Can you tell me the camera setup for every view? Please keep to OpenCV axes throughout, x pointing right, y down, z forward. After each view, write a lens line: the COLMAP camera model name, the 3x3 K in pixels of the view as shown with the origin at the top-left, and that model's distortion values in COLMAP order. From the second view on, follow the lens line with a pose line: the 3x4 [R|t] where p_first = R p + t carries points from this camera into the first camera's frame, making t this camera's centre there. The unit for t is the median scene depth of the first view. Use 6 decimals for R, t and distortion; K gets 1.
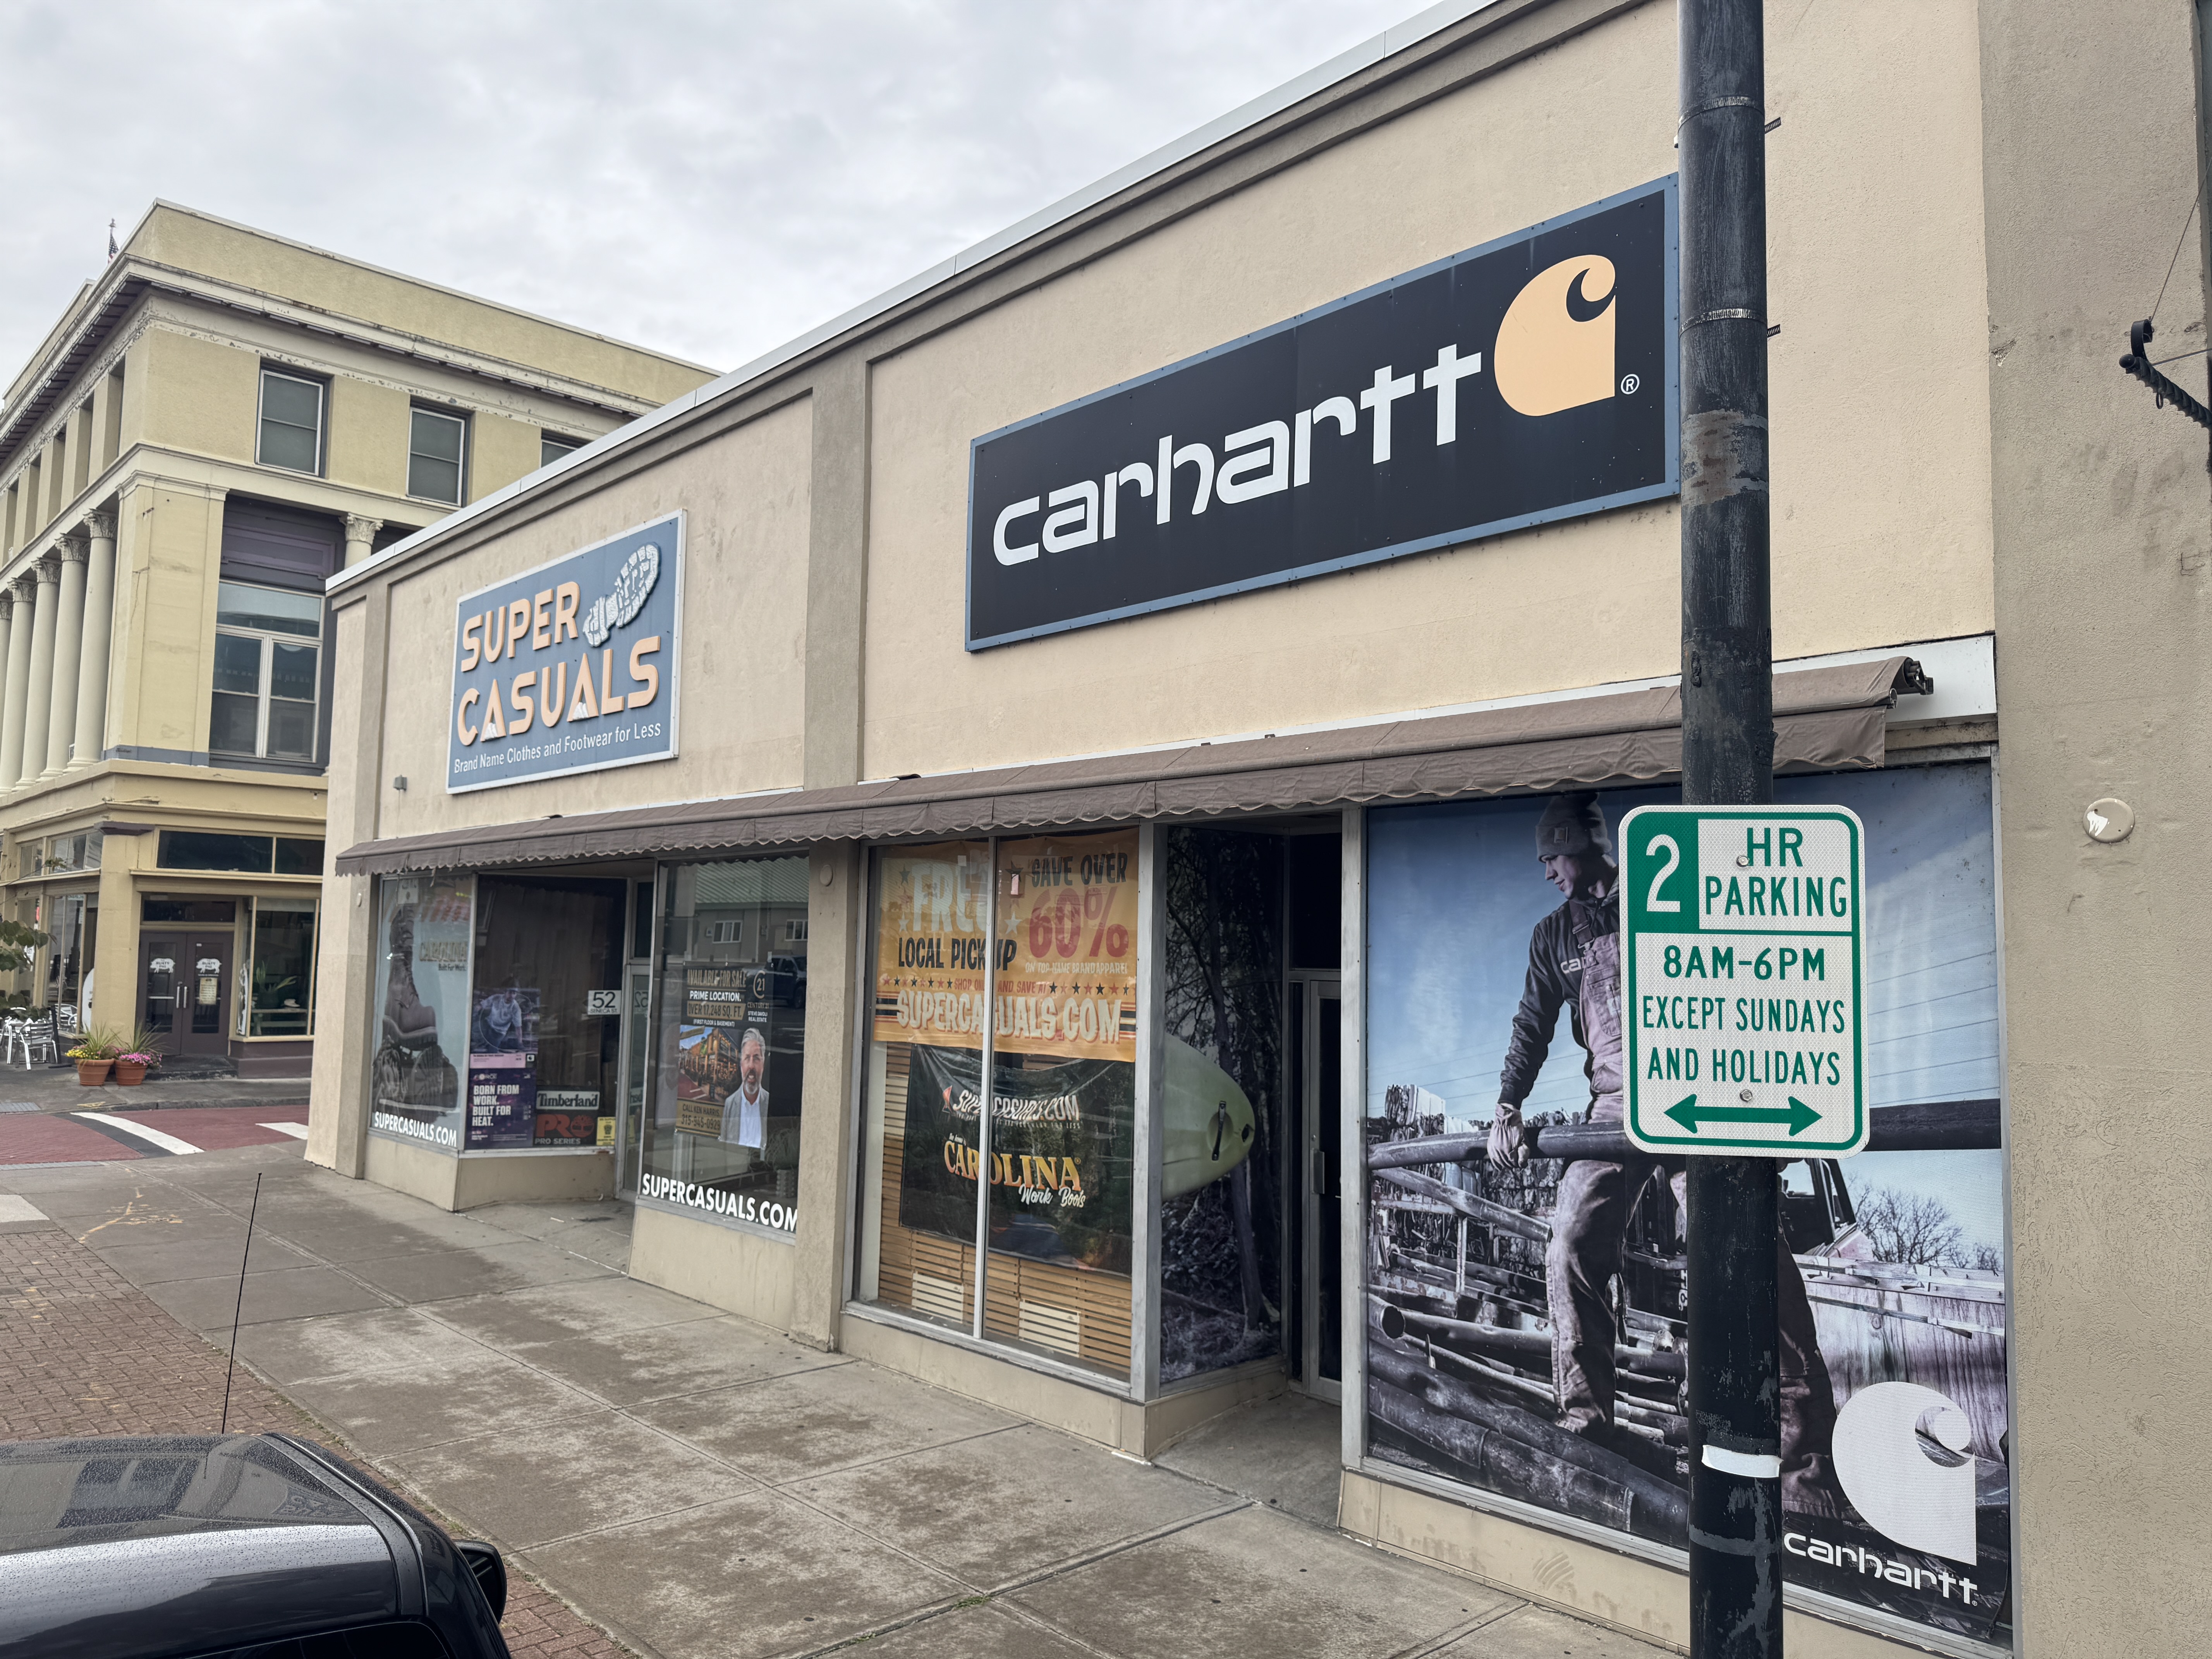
lens RADIAL K [[1546.7, 0, 1122.3], [0, 1546.7, 823.9], [0, 0, 1]] dist [0.069538, -0.058789]
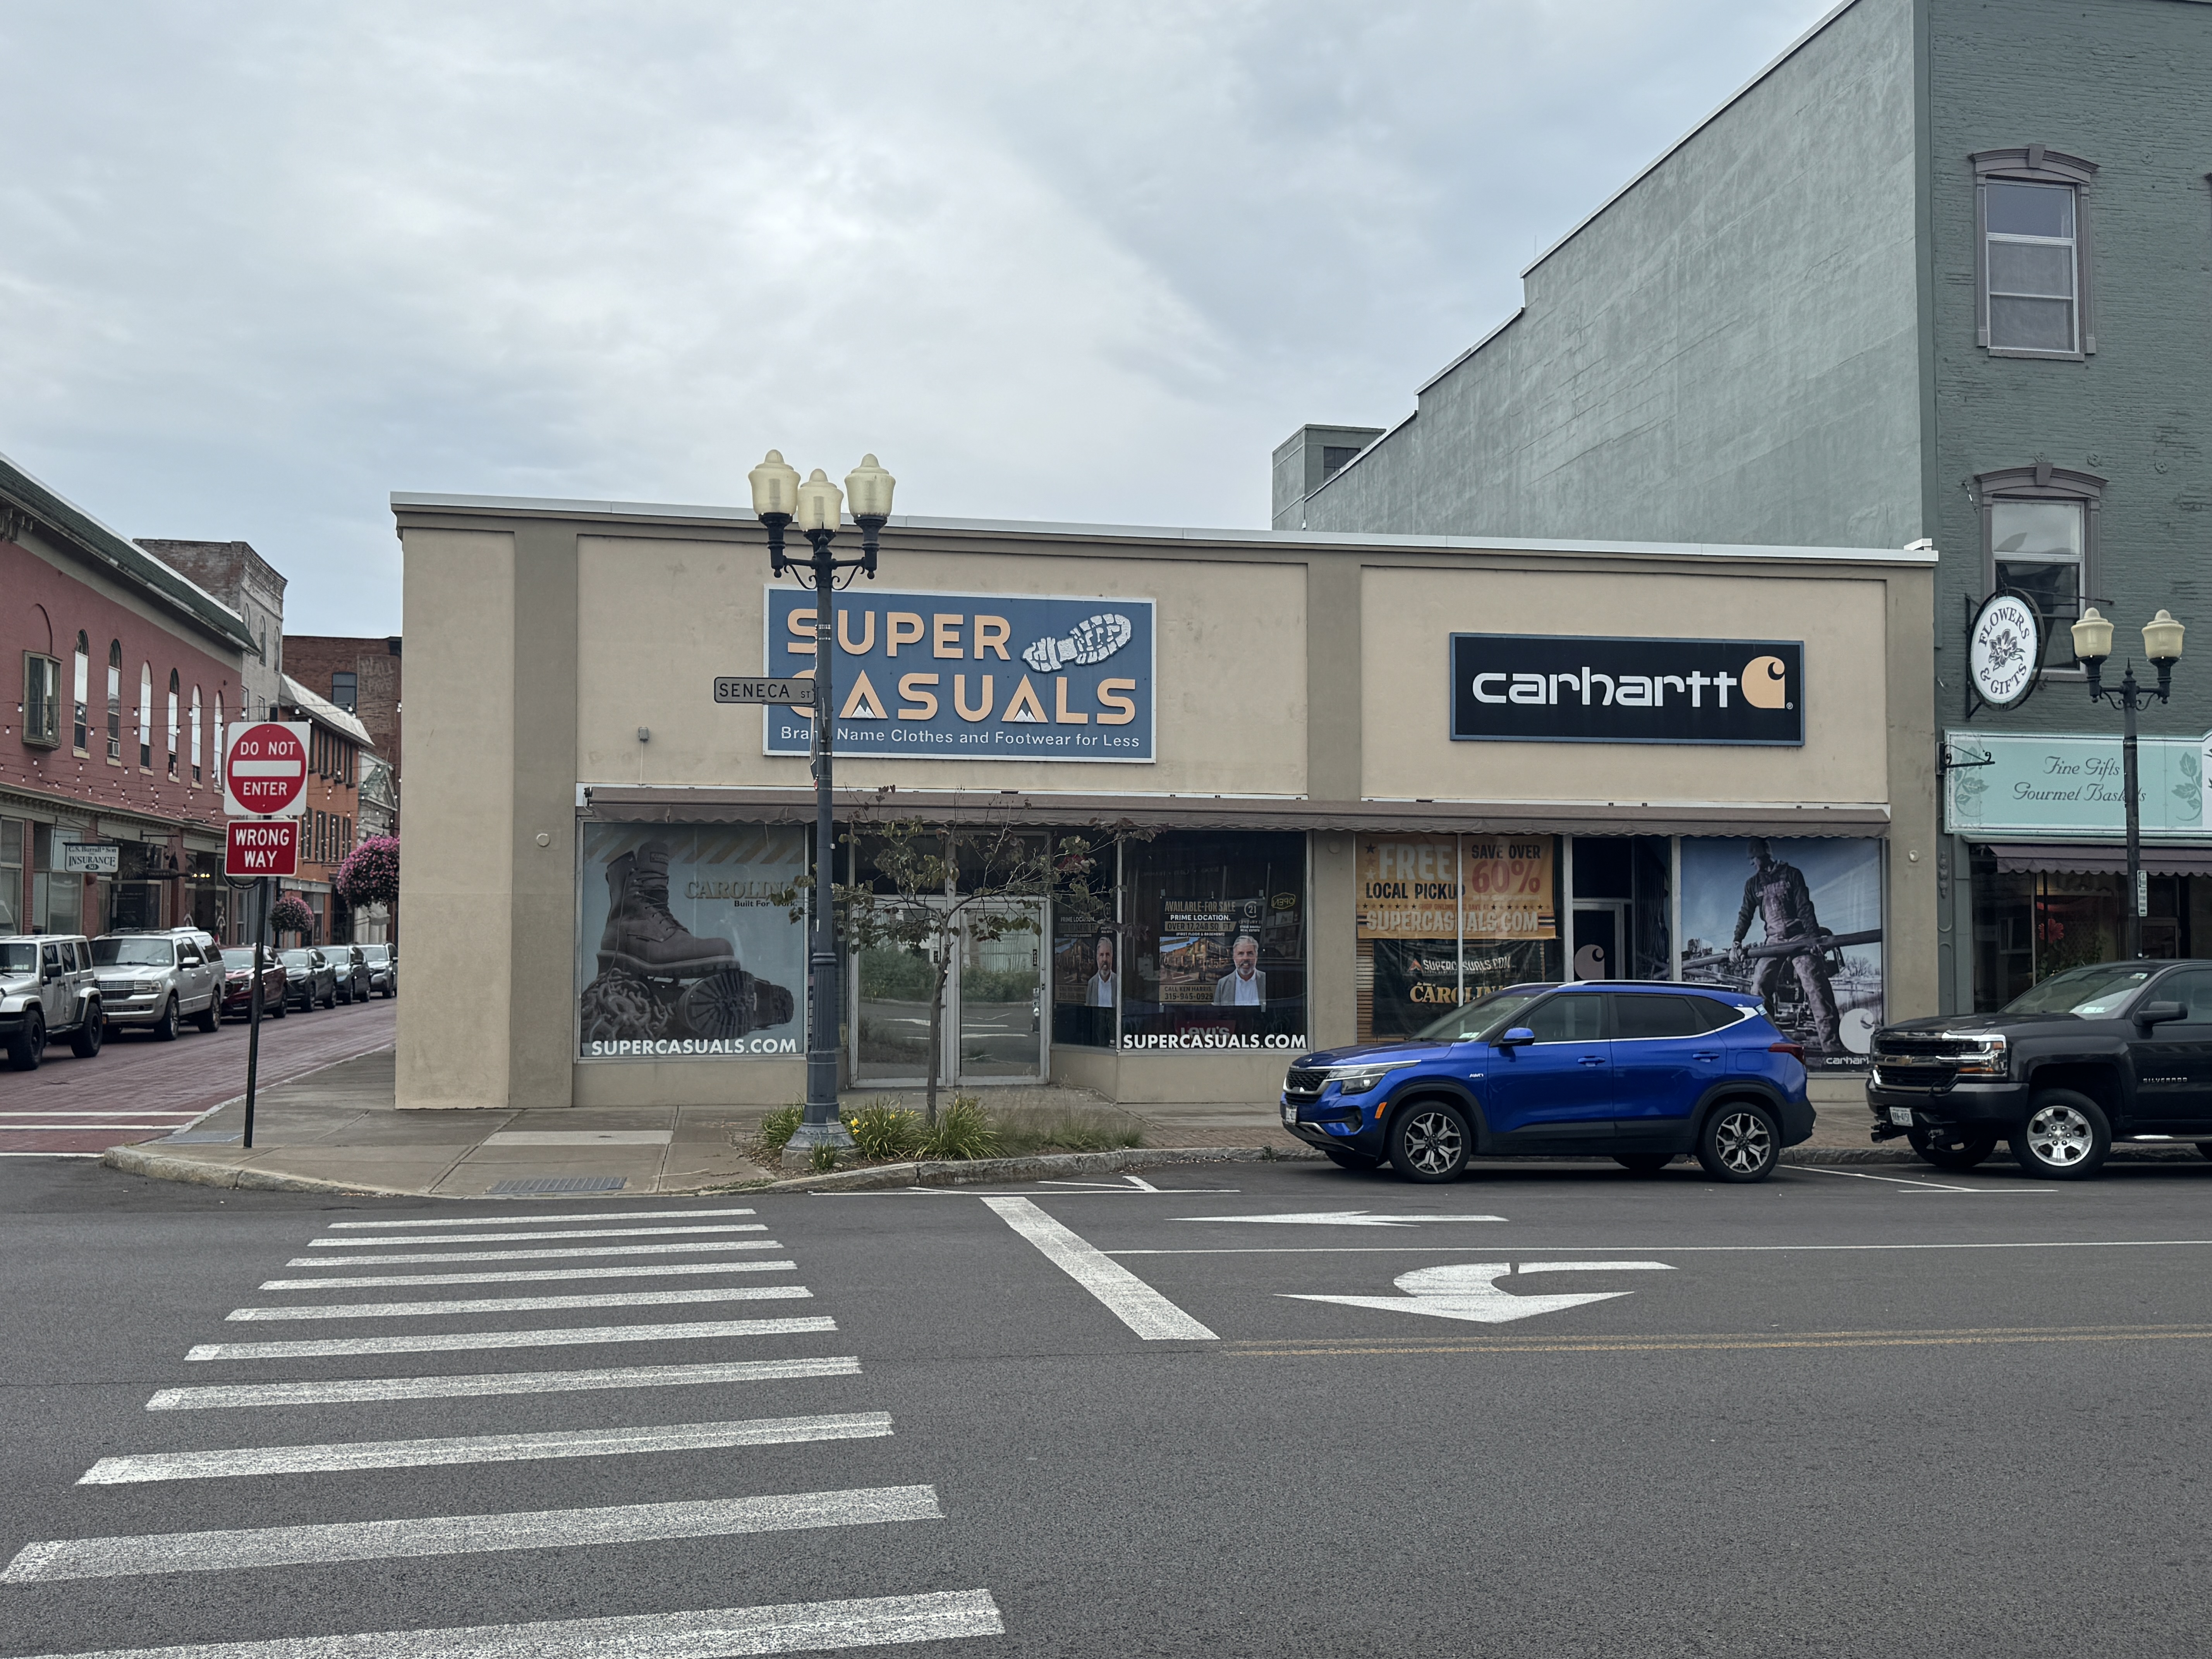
lens RADIAL K [[2052.0, 0, 1101.3], [0, 2052.0, 820.6], [0, 0, 1]] dist [0.075925, 0.000000]
pose [[0.545239, 0.026855, 0.837850, -2.982834], [-0.067419, 0.997654, 0.011896, -0.009838], [-0.835565, -0.062973, 0.545770, -0.083387]]
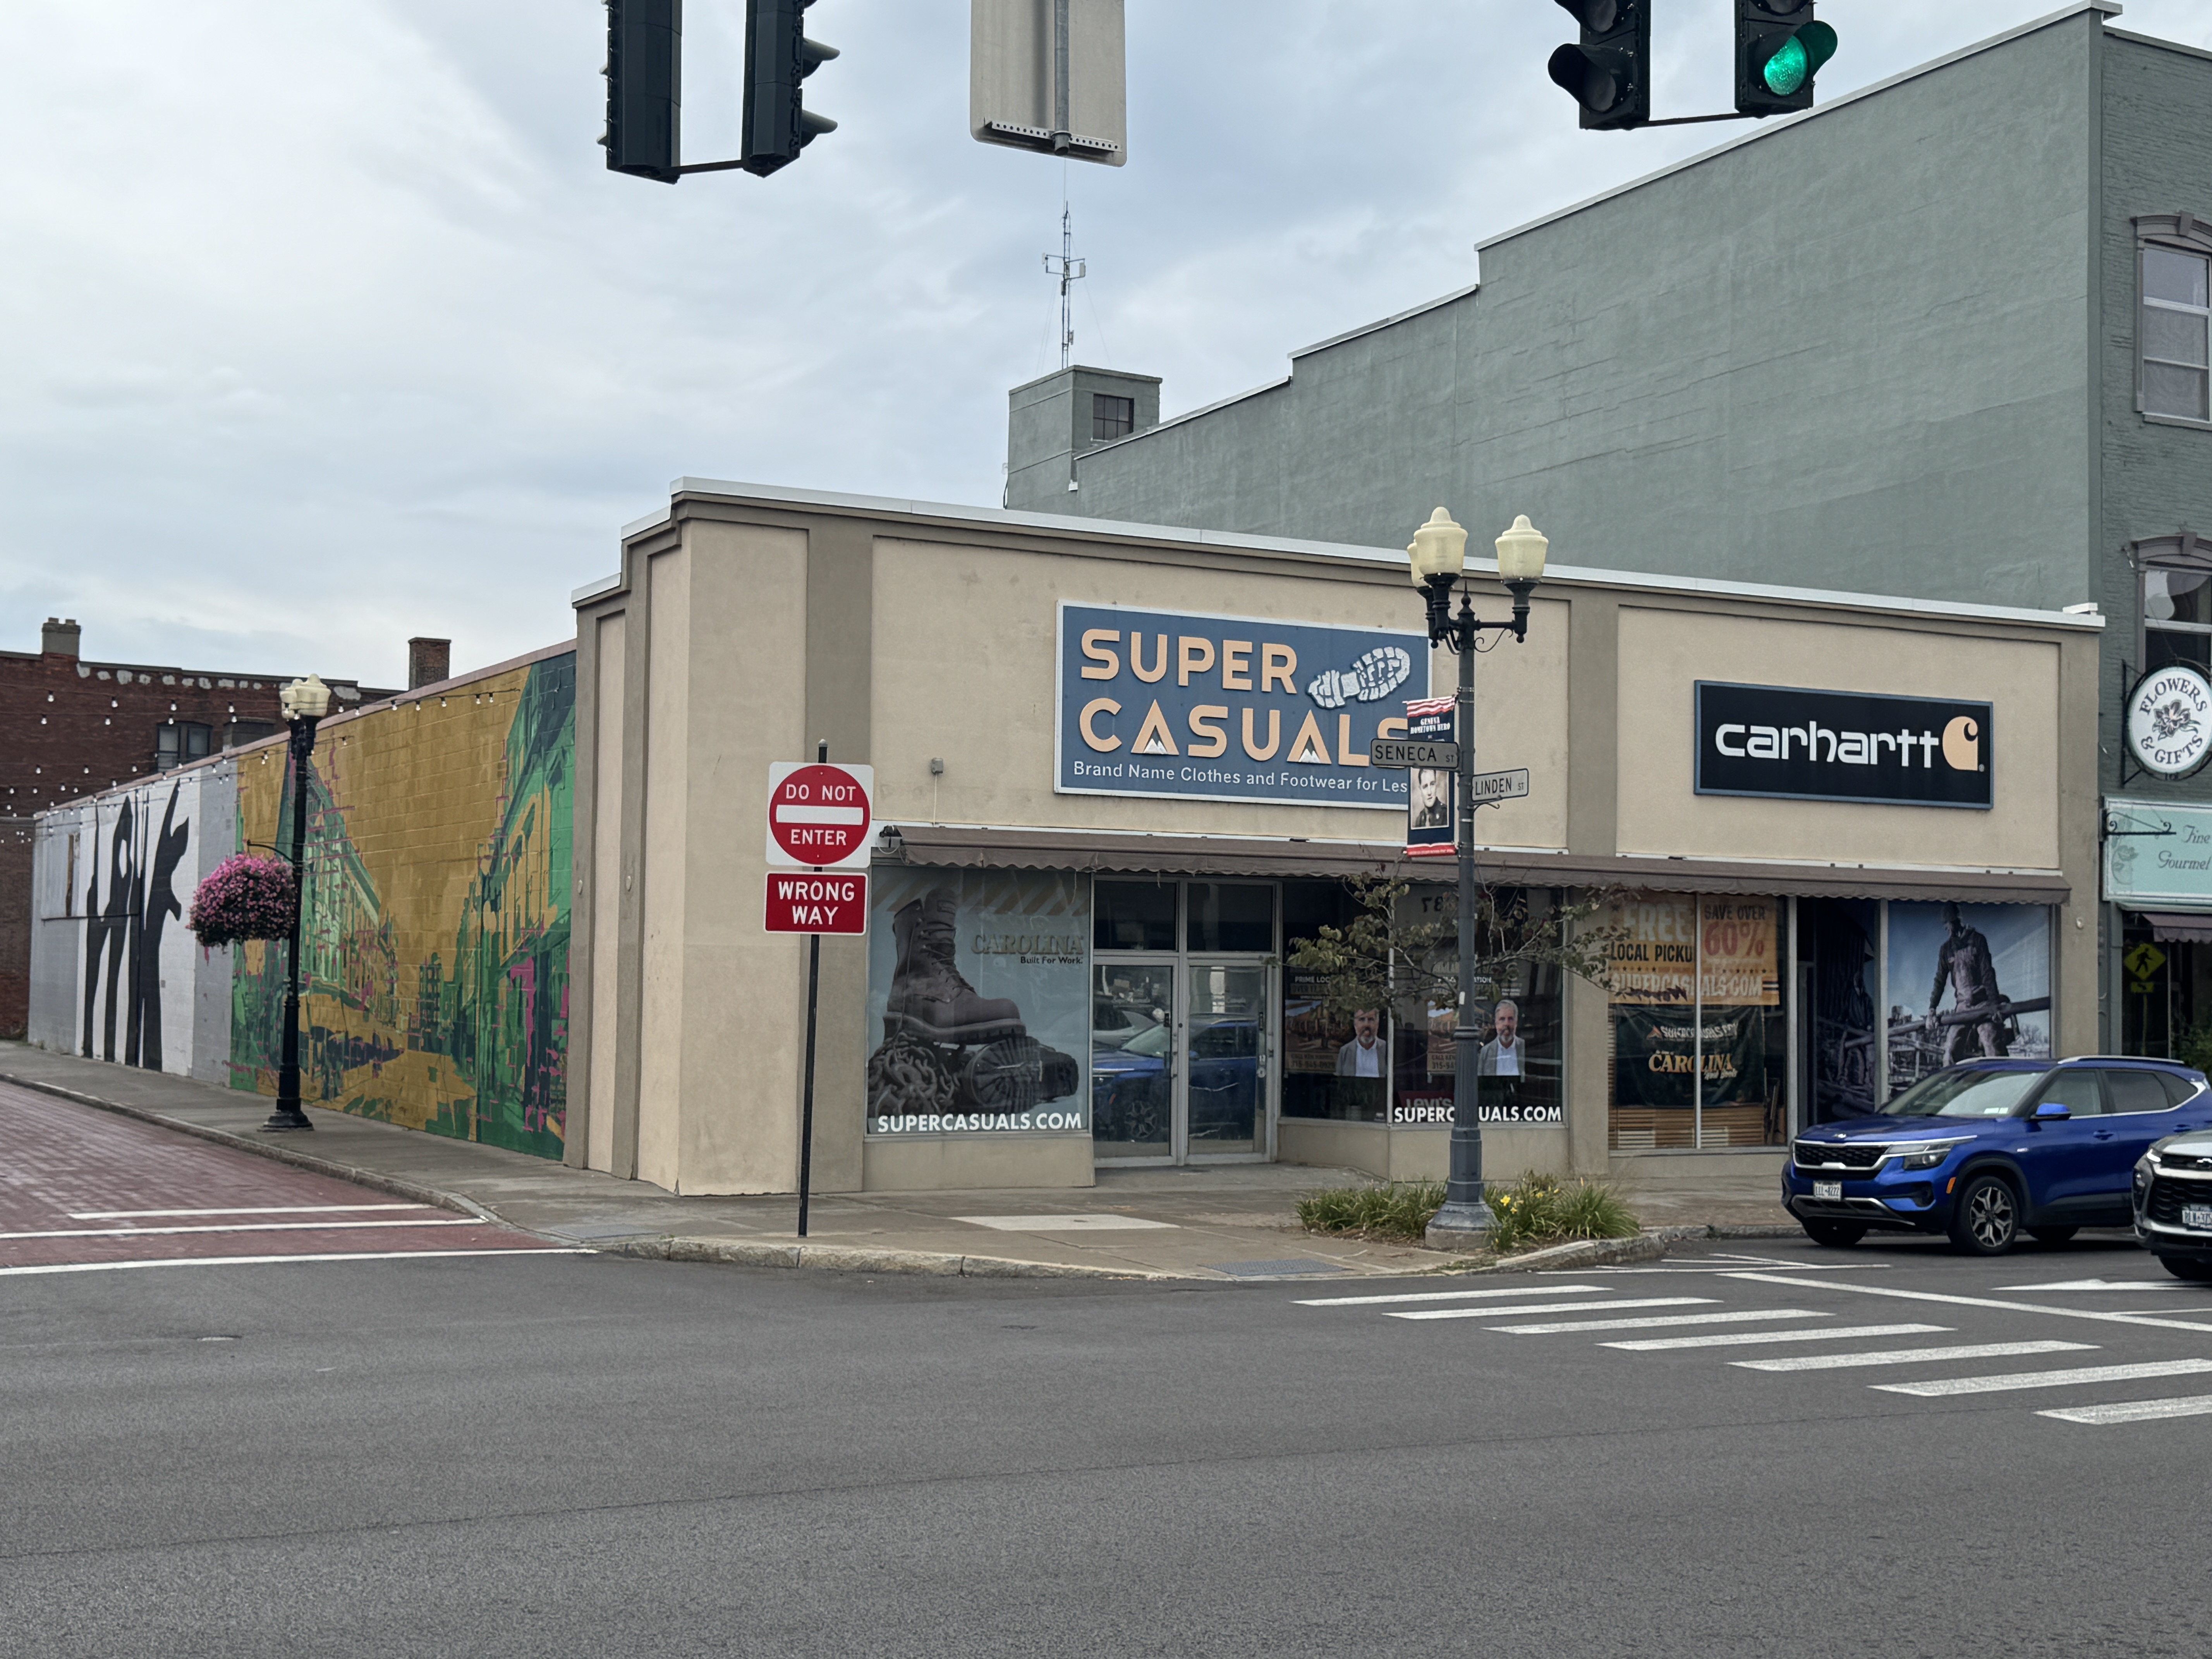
lens RADIAL K [[2705.3, 0, 1108.9], [0, 2705.3, 831.1], [0, 0, 1]] dist [0.105436, 0.000000]
pose [[0.265344, 0.031818, 0.963629, -4.052261], [-0.095927, 0.995368, -0.006452, 0.027820], [-0.959370, -0.090726, 0.267167, 0.932010]]
